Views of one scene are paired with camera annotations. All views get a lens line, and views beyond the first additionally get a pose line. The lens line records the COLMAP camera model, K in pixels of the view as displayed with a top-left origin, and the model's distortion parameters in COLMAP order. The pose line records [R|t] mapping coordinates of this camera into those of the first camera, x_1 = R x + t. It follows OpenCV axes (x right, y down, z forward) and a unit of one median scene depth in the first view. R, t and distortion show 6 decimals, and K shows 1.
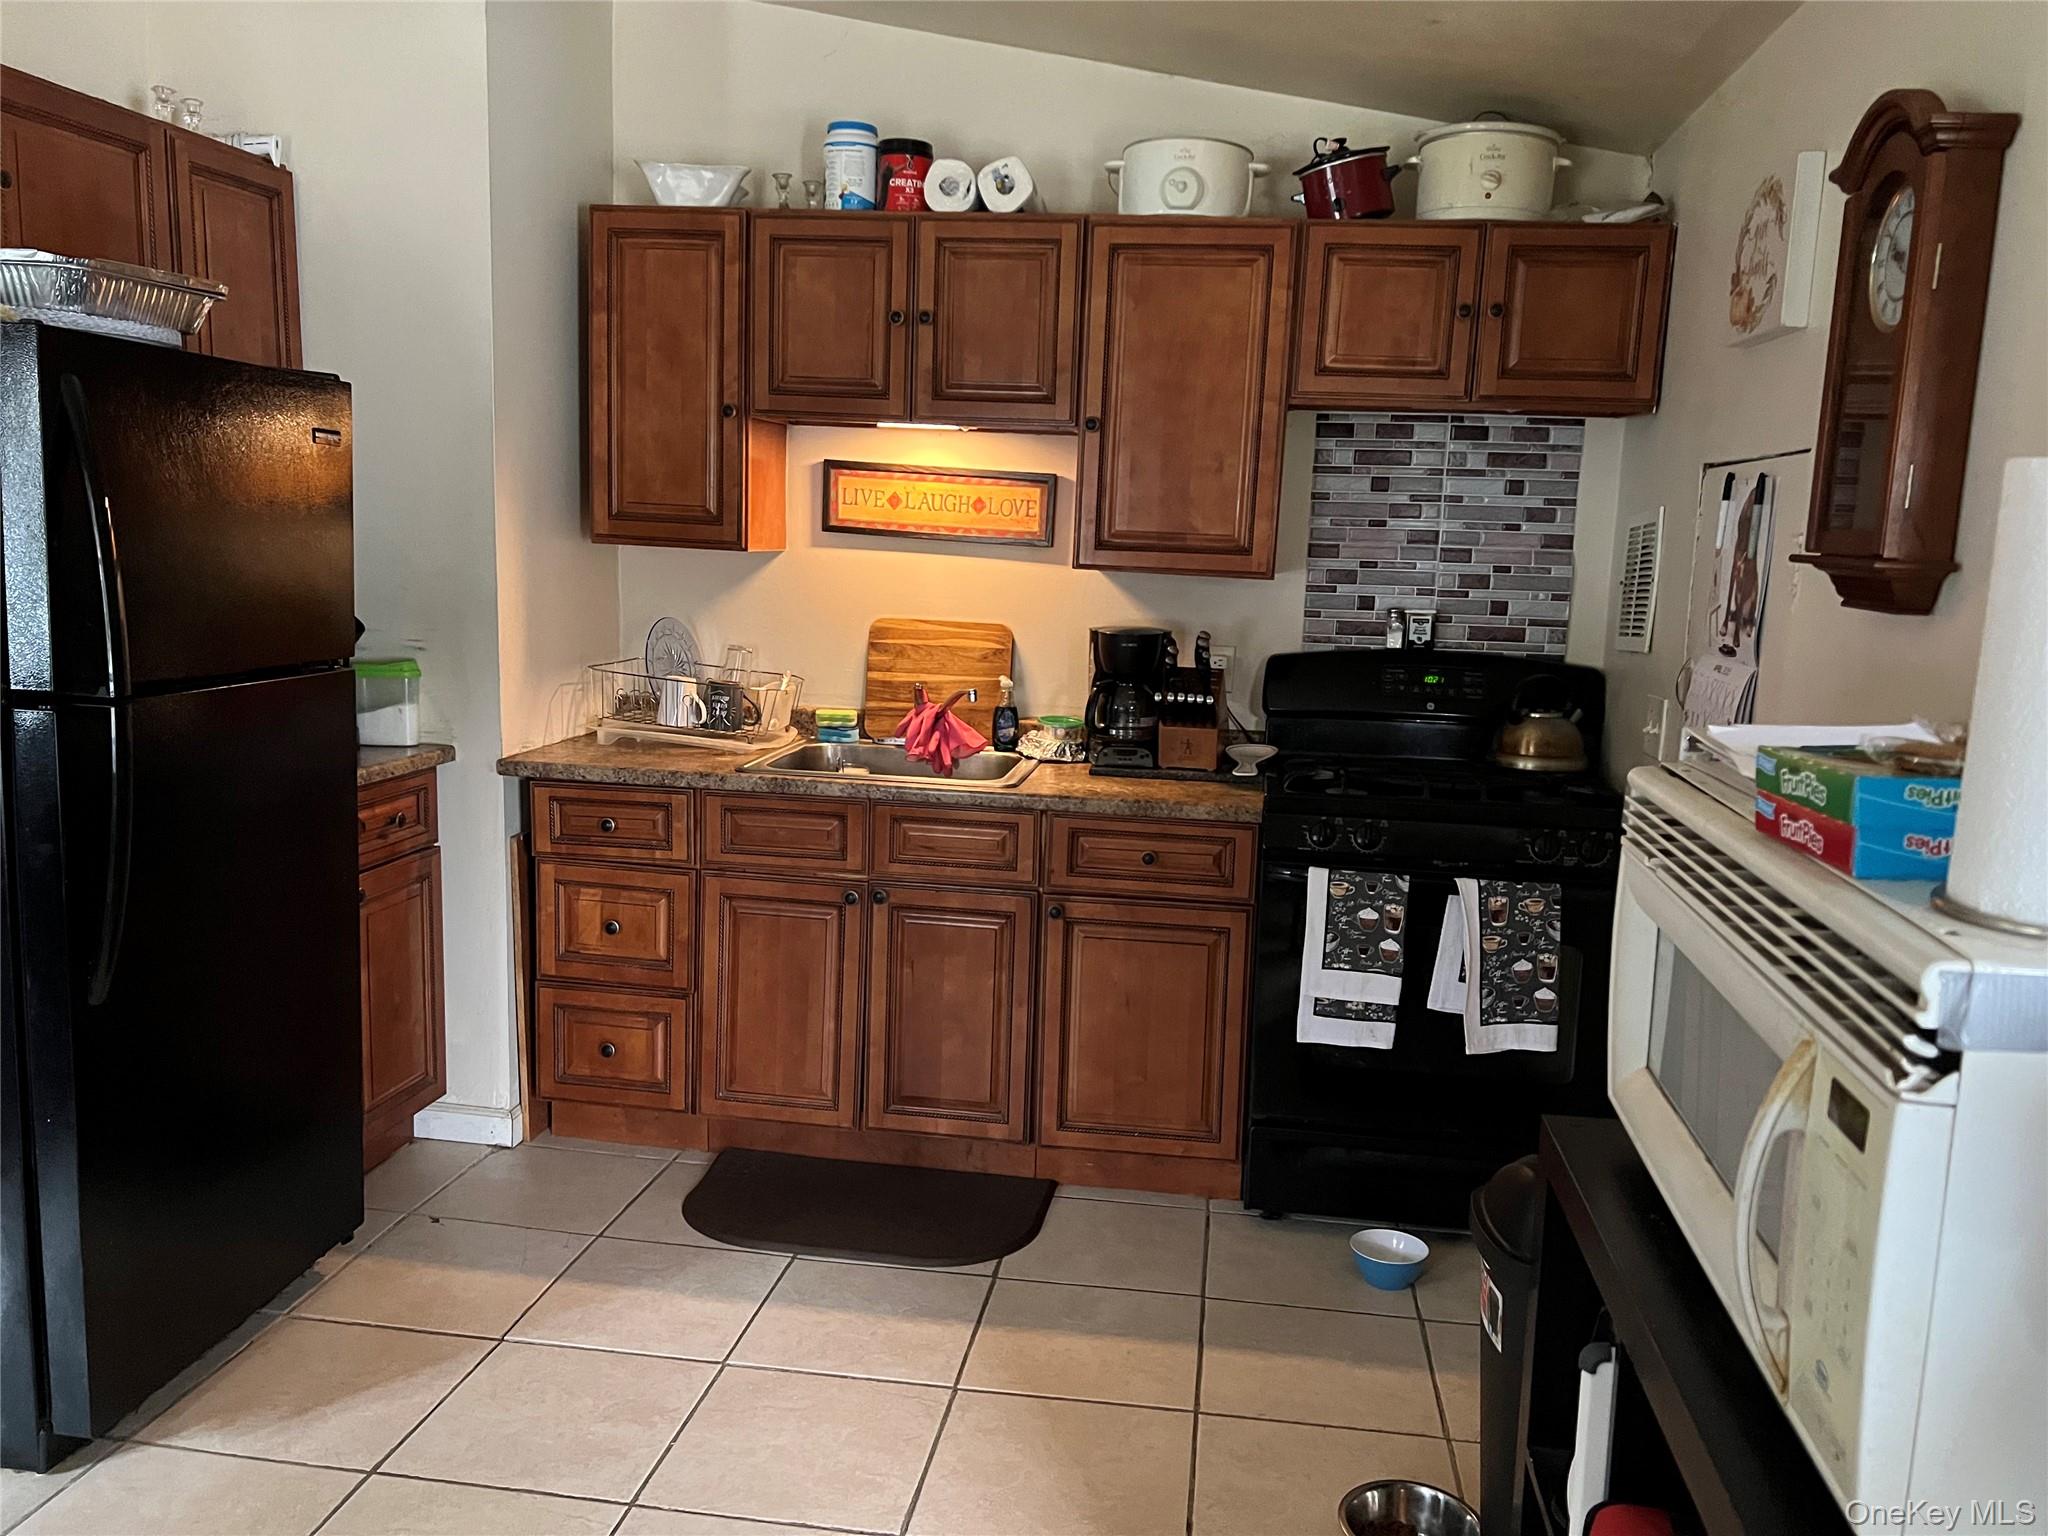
lens RADIAL K [[1527.4, 0, 1030.4], [0, 1527.4, 769.2], [0, 0, 1]] dist [0.045707, -0.046000]
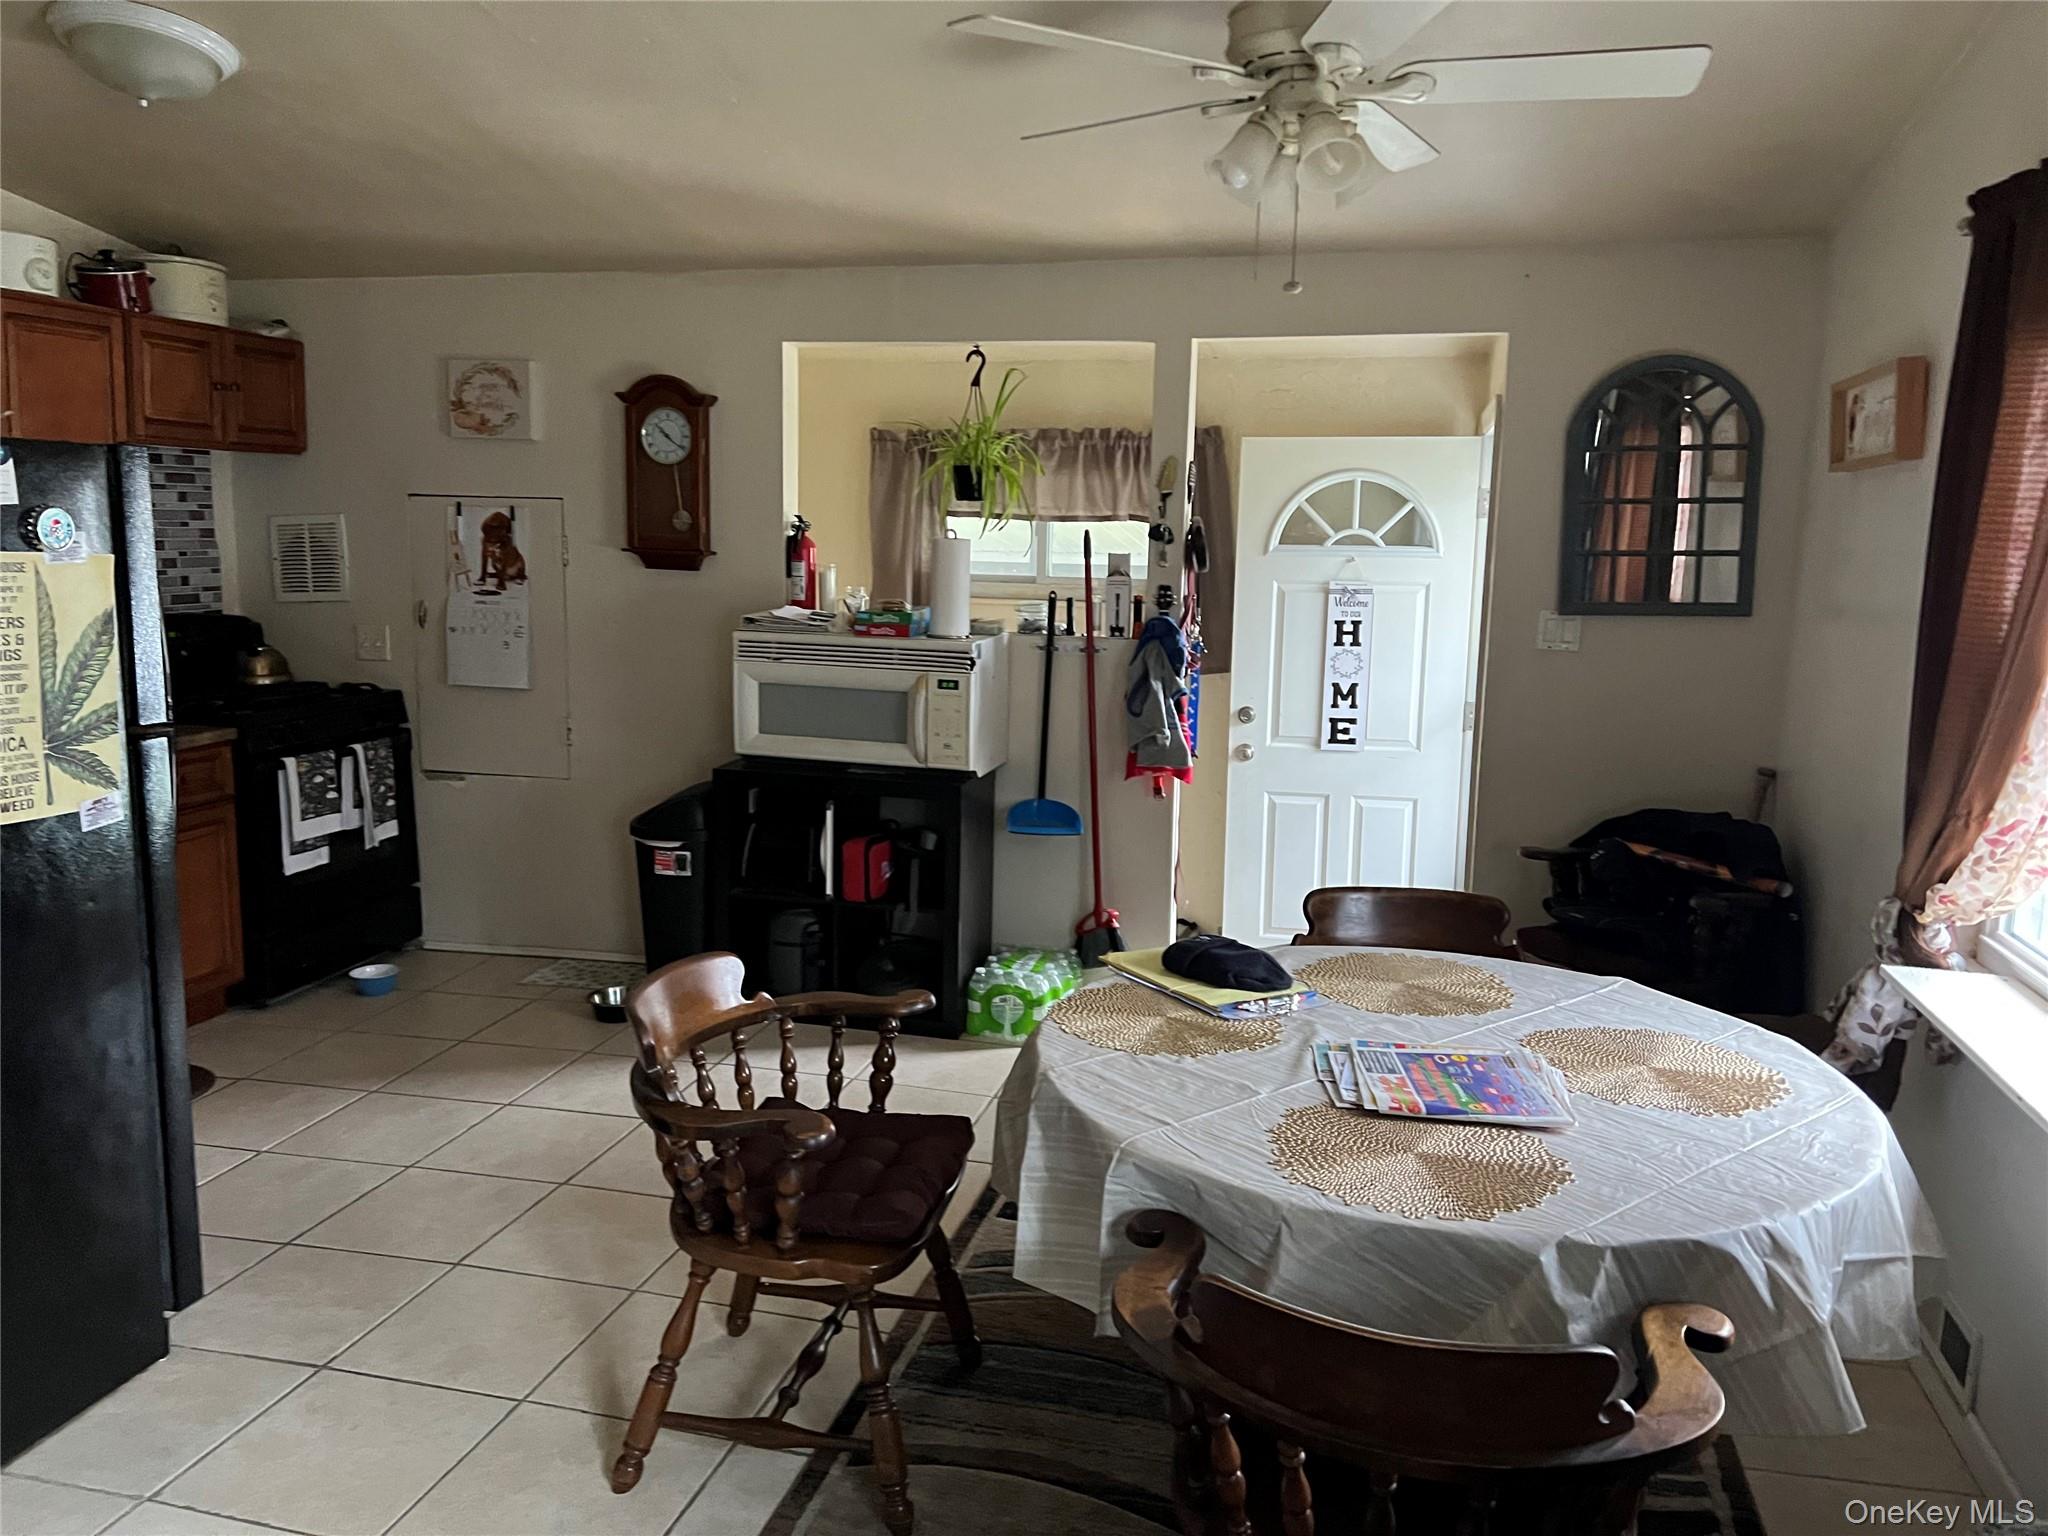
lens RADIAL K [[1527.4, 0, 1027.3], [0, 1527.4, 763.2], [0, 0, 1]] dist [0.045707, -0.046000]
pose [[0.099034, -0.188238, 0.977118, -1.174972], [0.136886, 0.975187, 0.173992, -0.091100], [-0.985624, 0.116523, 0.122344, 0.076680]]
